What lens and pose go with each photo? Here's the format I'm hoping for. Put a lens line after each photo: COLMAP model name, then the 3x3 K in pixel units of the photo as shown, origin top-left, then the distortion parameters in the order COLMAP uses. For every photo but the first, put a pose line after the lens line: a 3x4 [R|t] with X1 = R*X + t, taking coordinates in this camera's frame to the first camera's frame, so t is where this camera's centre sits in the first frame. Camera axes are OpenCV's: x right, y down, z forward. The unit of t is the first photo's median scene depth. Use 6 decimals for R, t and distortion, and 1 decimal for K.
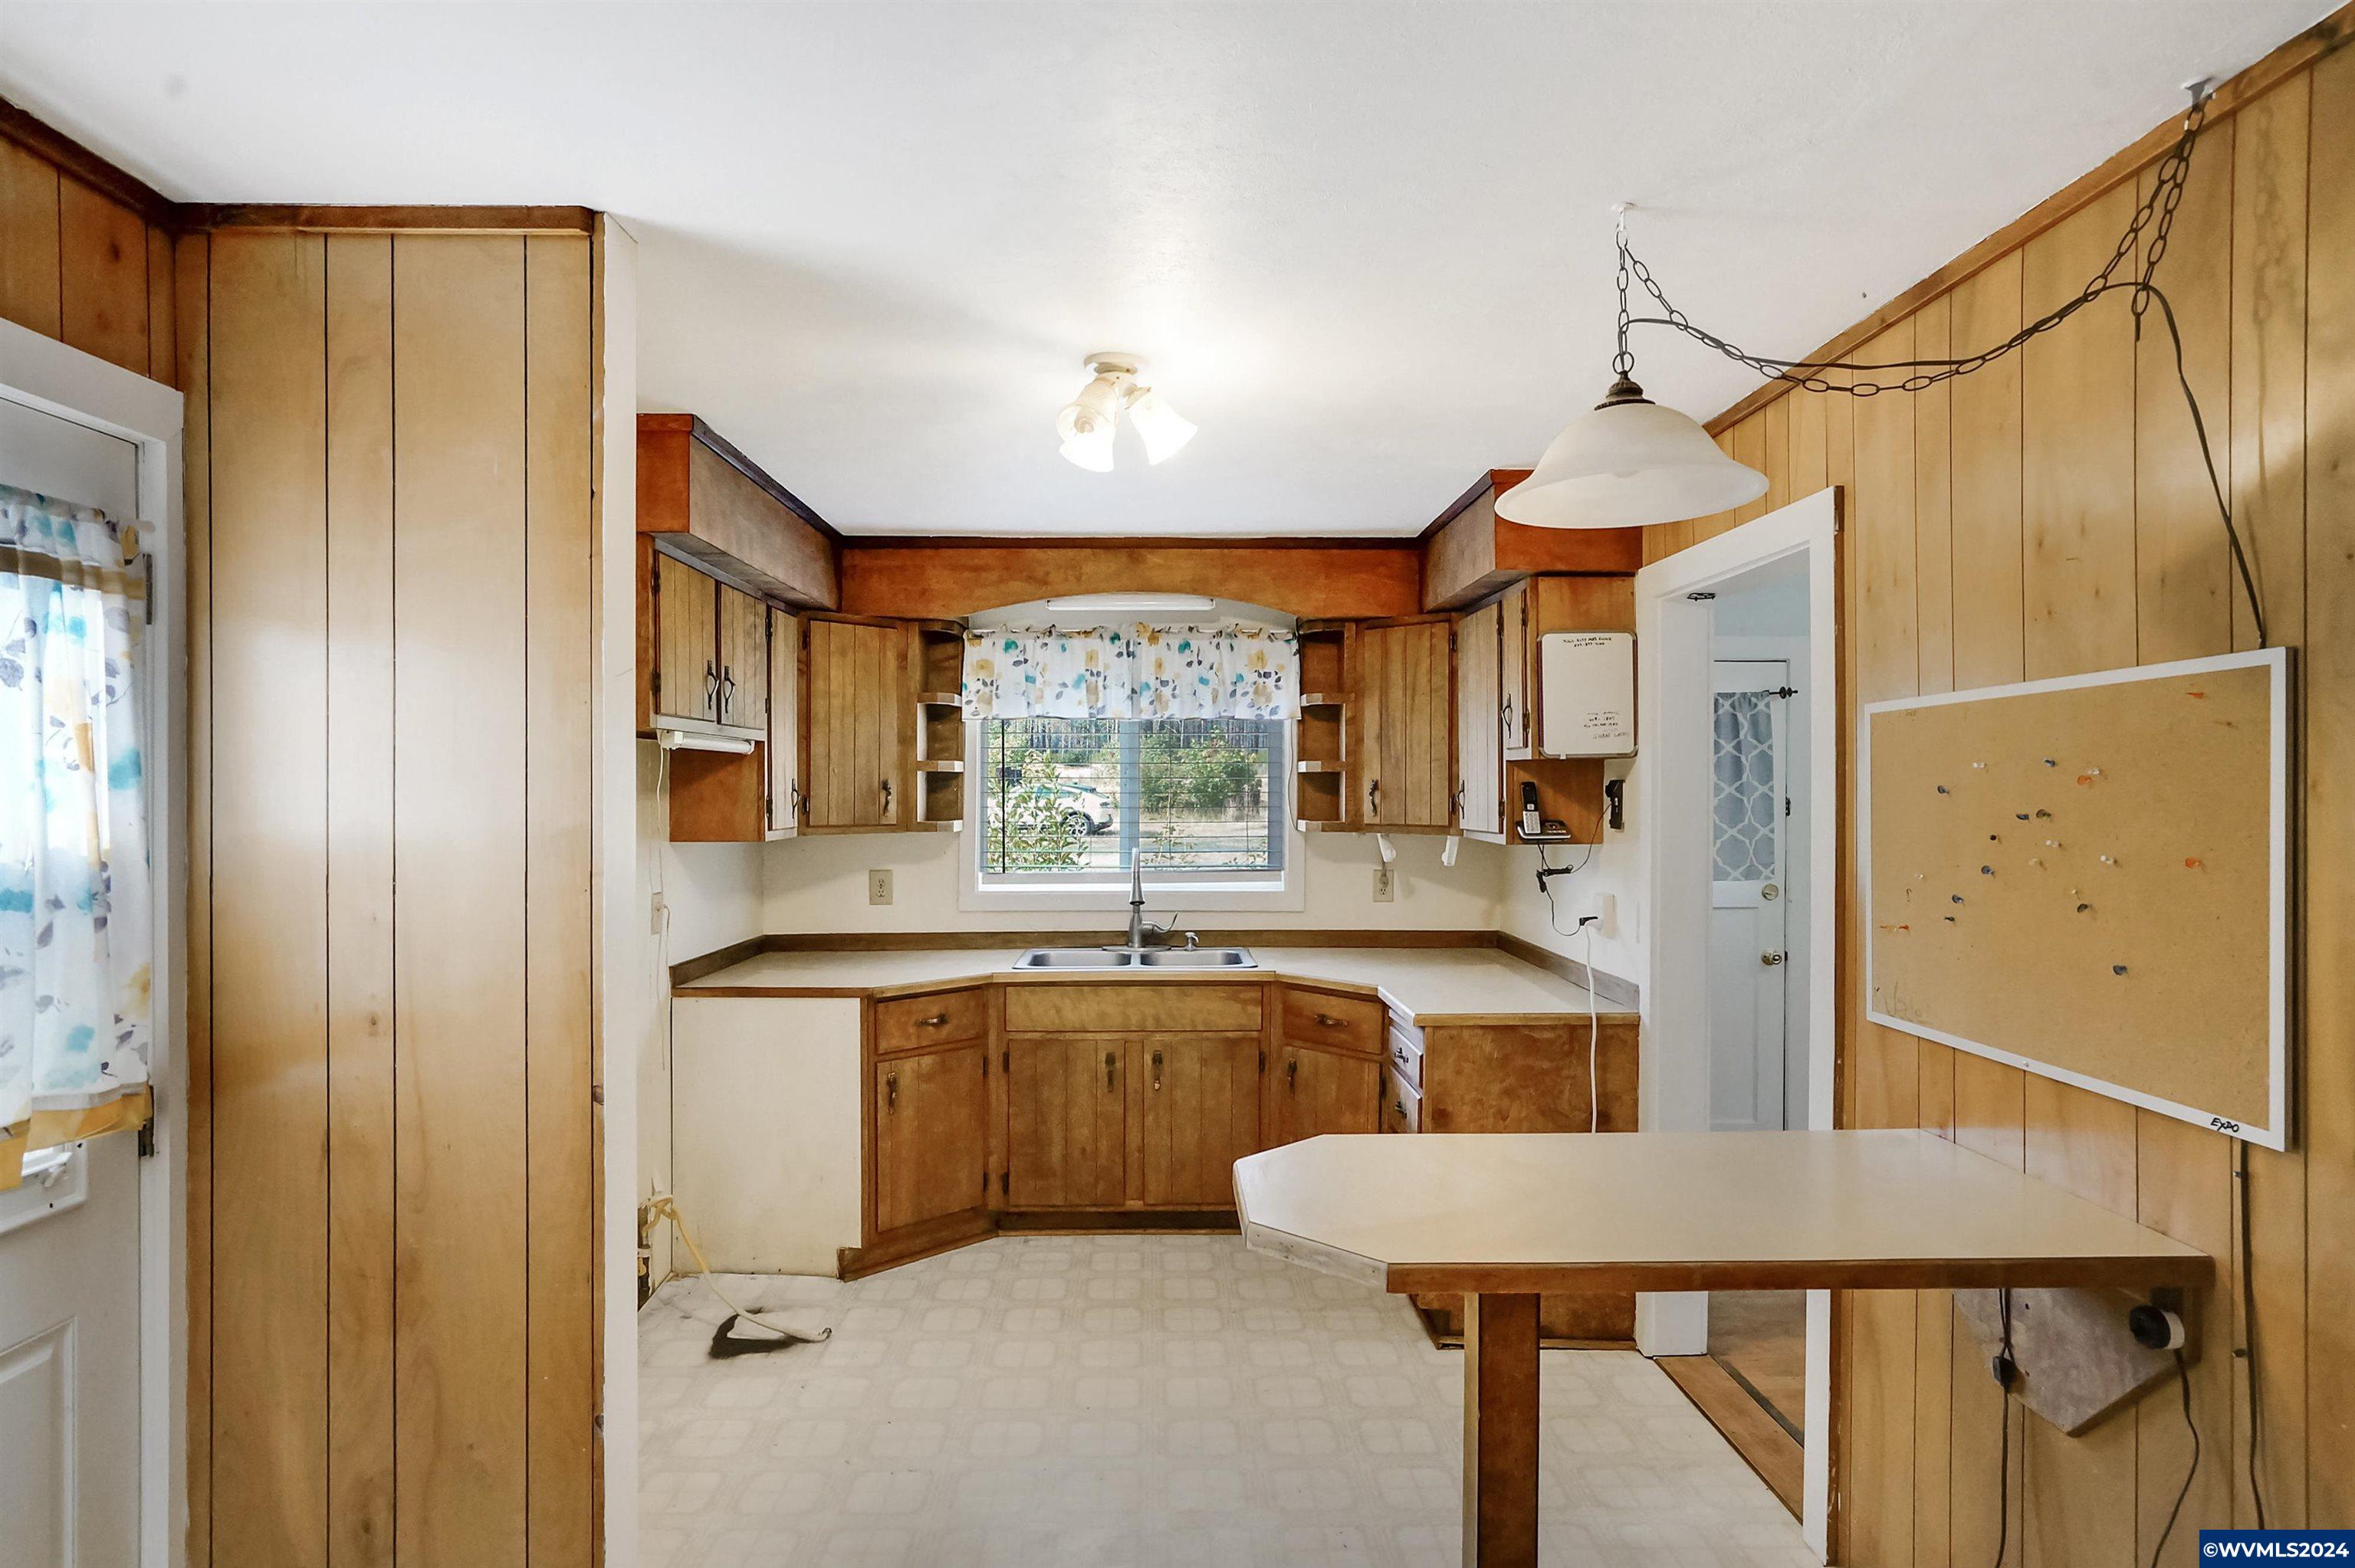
lens RADIAL K [[1282.8, 0, 1173.9], [0, 1282.8, 802.0], [0, 0, 1]] dist [-0.001440, -0.000156]
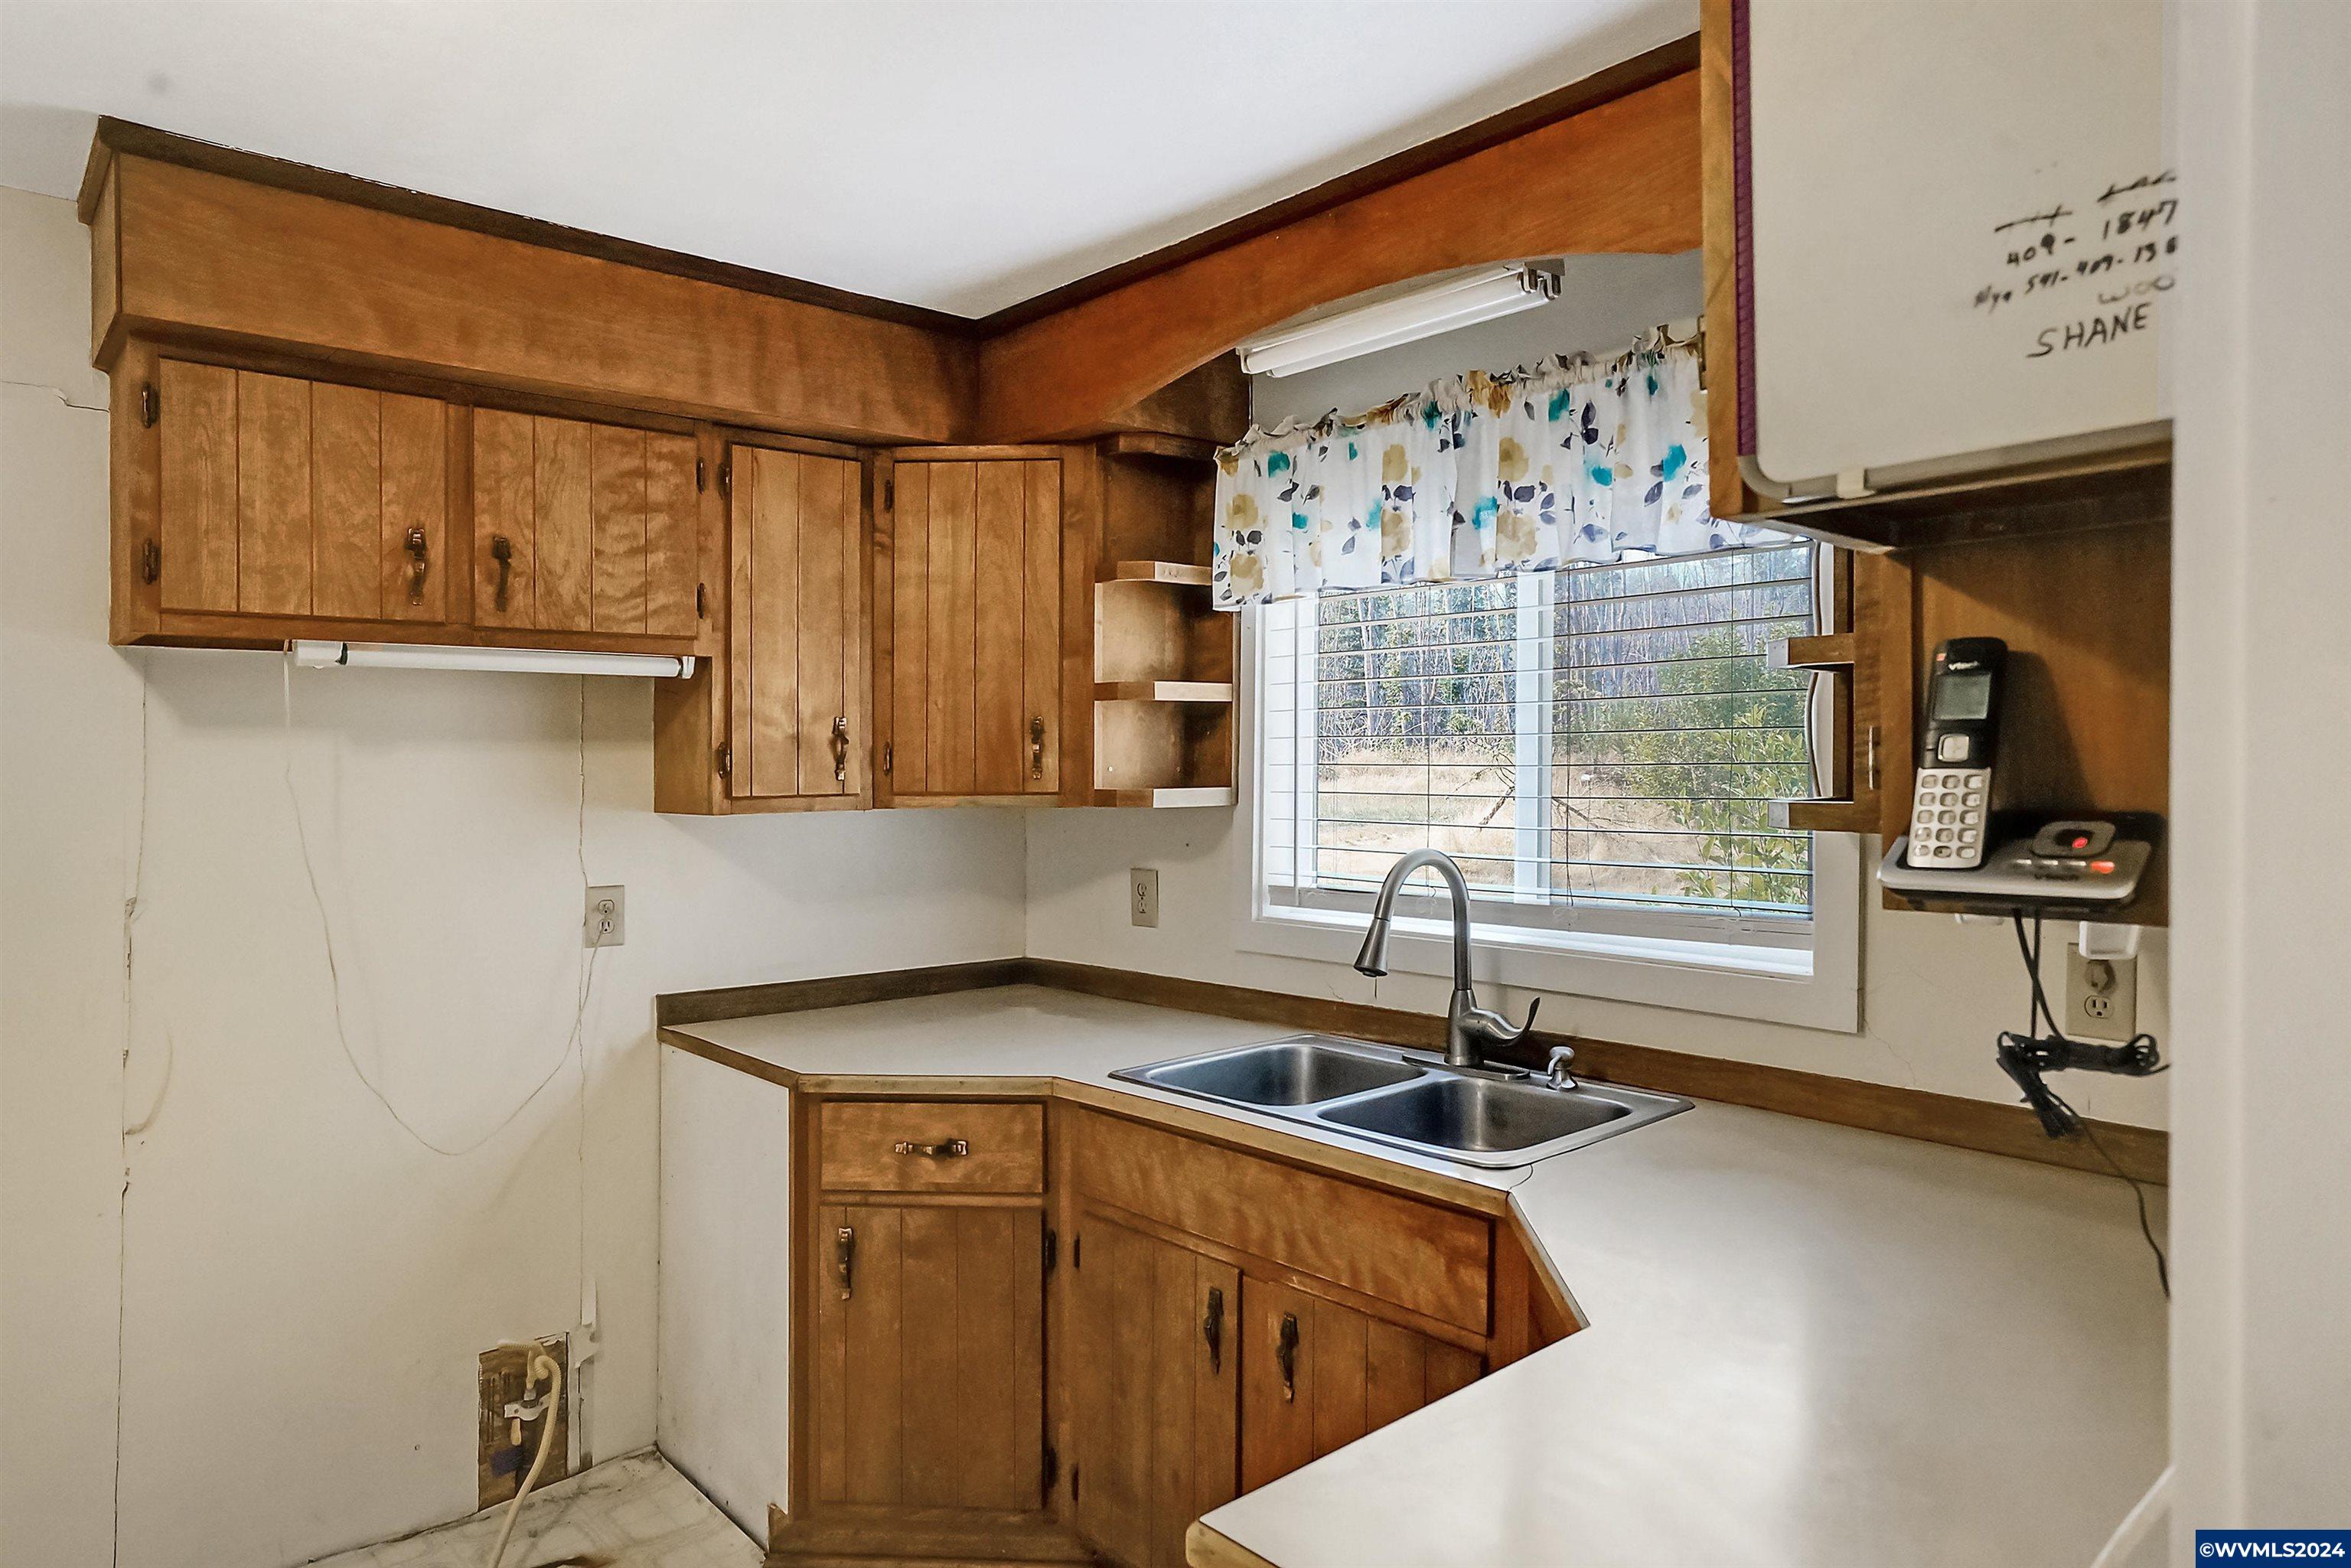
lens RADIAL K [[1418.4, 0, 1225.3], [0, 1418.4, 775.7], [0, 0, 1]] dist [-0.027508, 0.028360]
pose [[0.669956, 0.004798, -0.742385, 0.299521], [-0.002399, 0.999988, 0.004298, 0.006101], [0.742397, -0.001098, 0.669959, 0.592054]]
